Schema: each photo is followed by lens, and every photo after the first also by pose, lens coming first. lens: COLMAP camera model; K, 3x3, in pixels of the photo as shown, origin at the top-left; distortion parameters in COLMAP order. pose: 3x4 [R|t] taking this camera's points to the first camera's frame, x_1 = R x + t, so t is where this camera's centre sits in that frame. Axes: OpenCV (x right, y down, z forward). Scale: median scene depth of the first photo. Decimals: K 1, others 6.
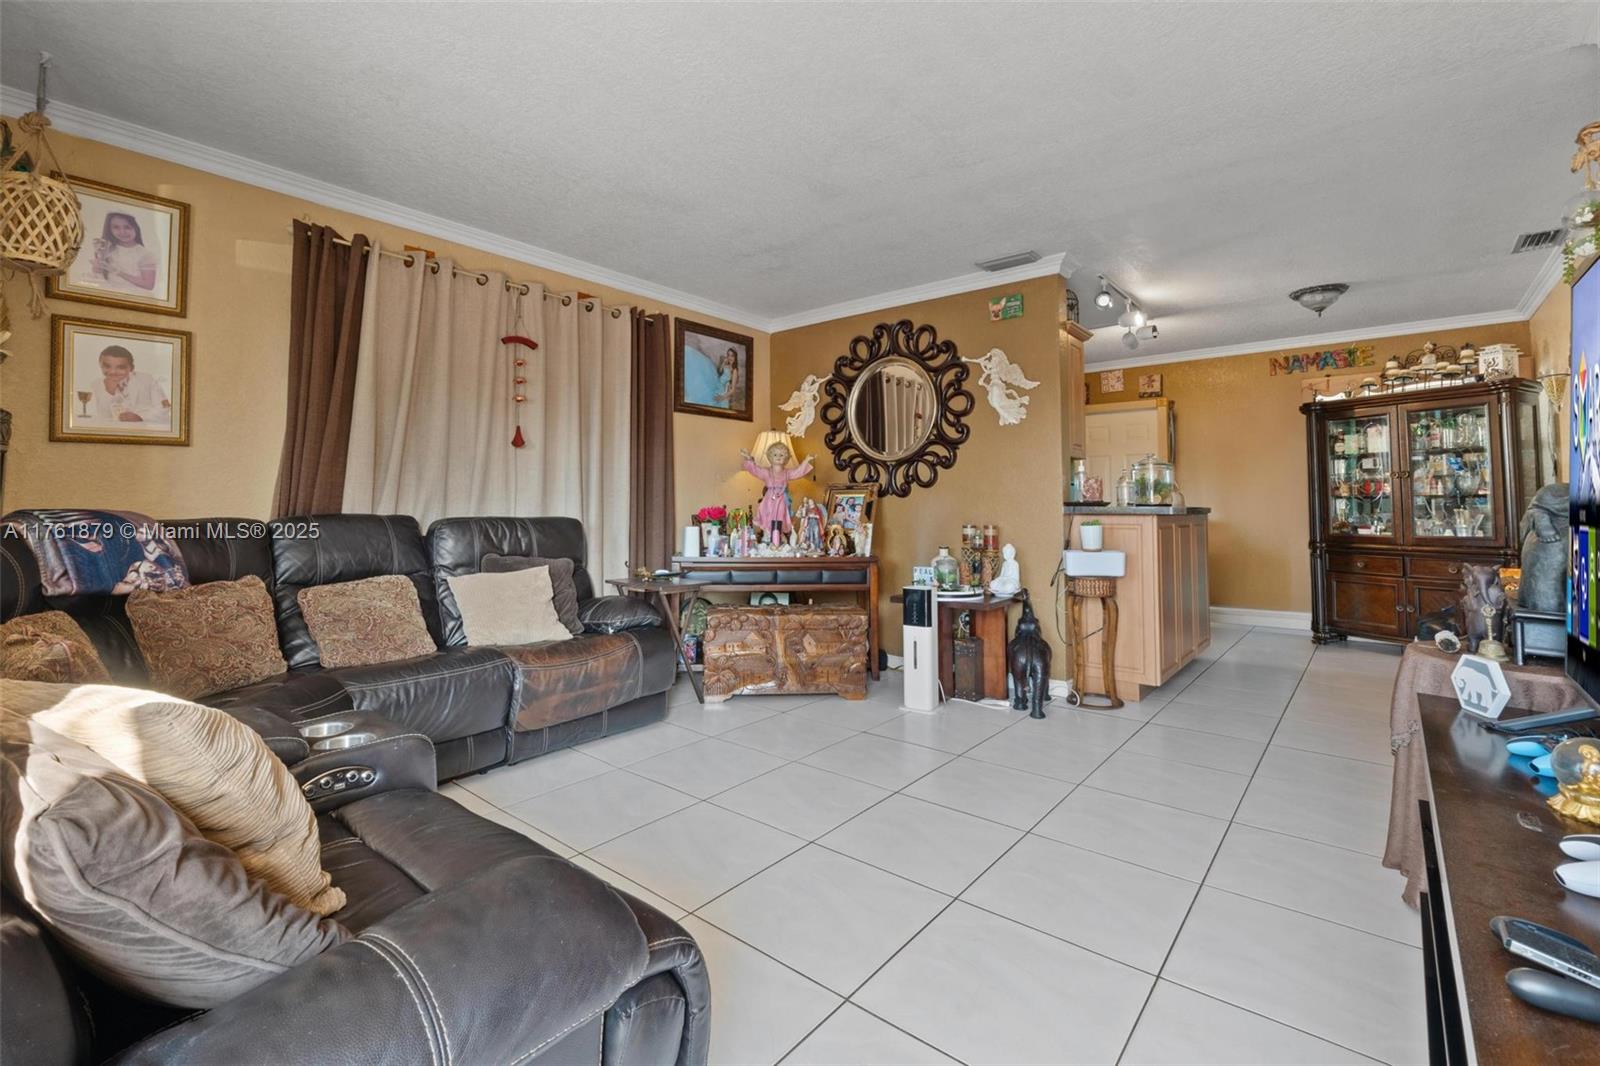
lens RADIAL K [[679.5, 0, 810.5], [0, 679.5, 492.9], [0, 0, 1]] dist [-0.019996, -0.000416]
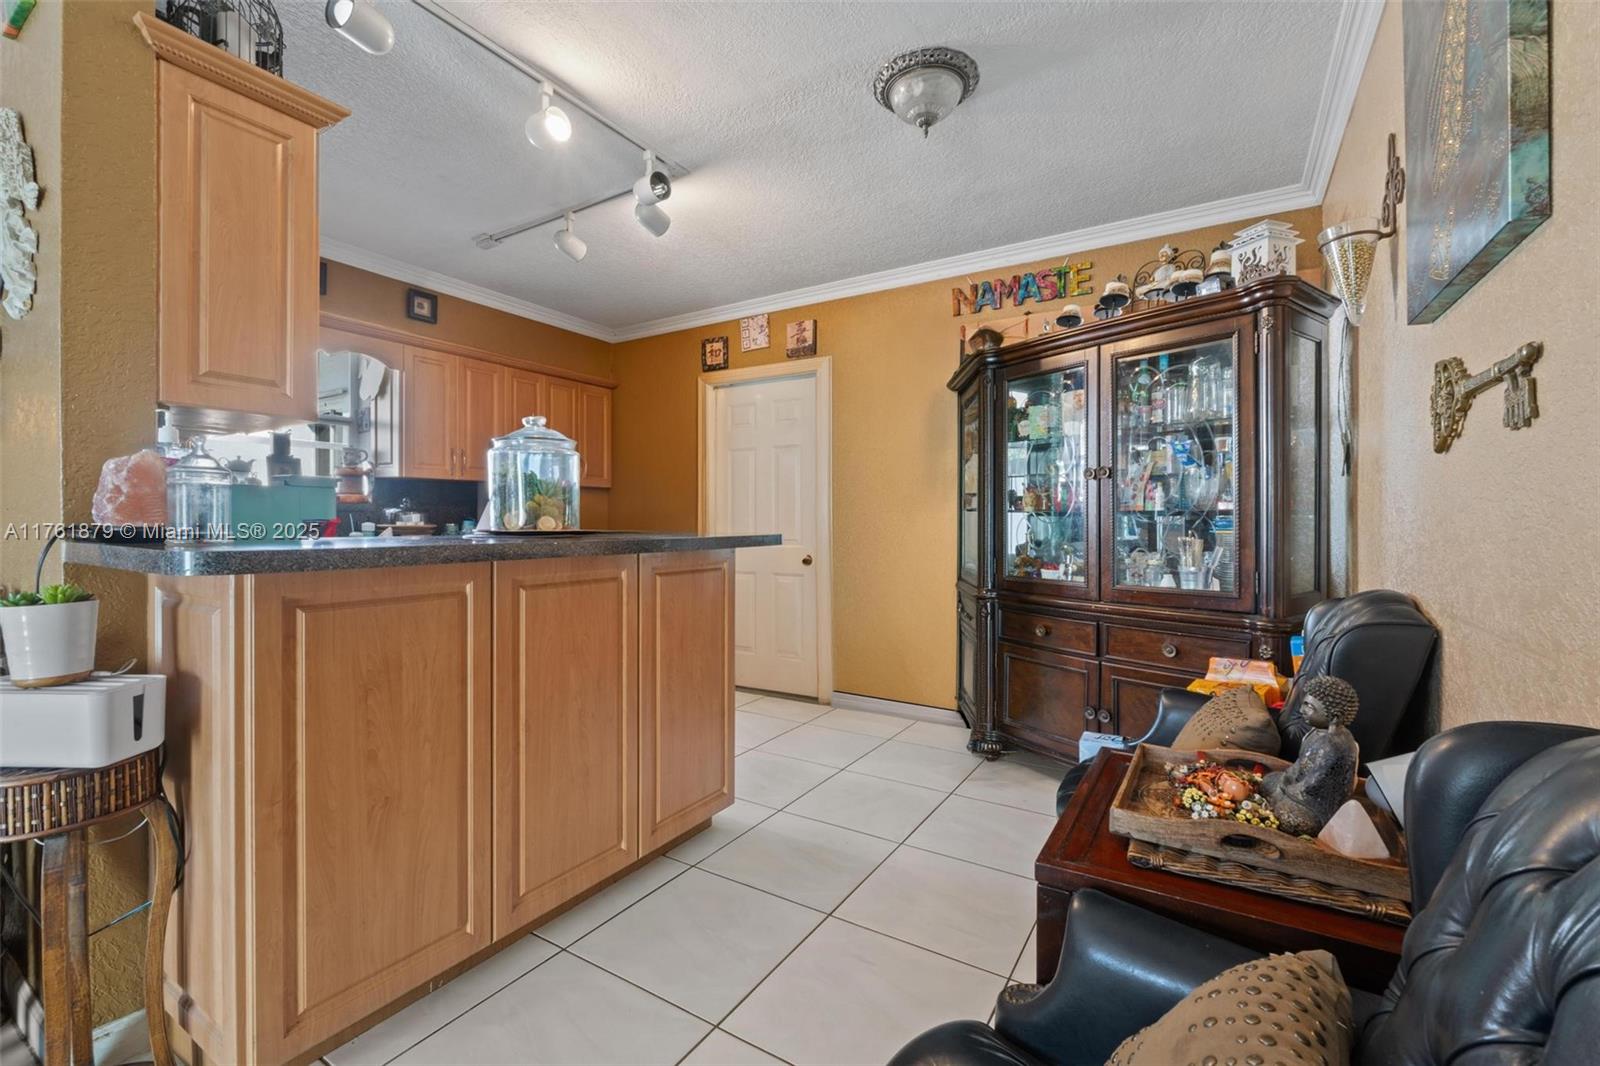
lens RADIAL K [[679.5, 0, 802.5], [0, 679.5, 541.0], [0, 0, 1]] dist [-0.019996, -0.000416]
pose [[0.991267, 0.012261, 0.131301, 0.570212], [-0.017563, 0.999073, 0.039297, 0.010556], [-0.130697, -0.041260, 0.990563, 0.480653]]
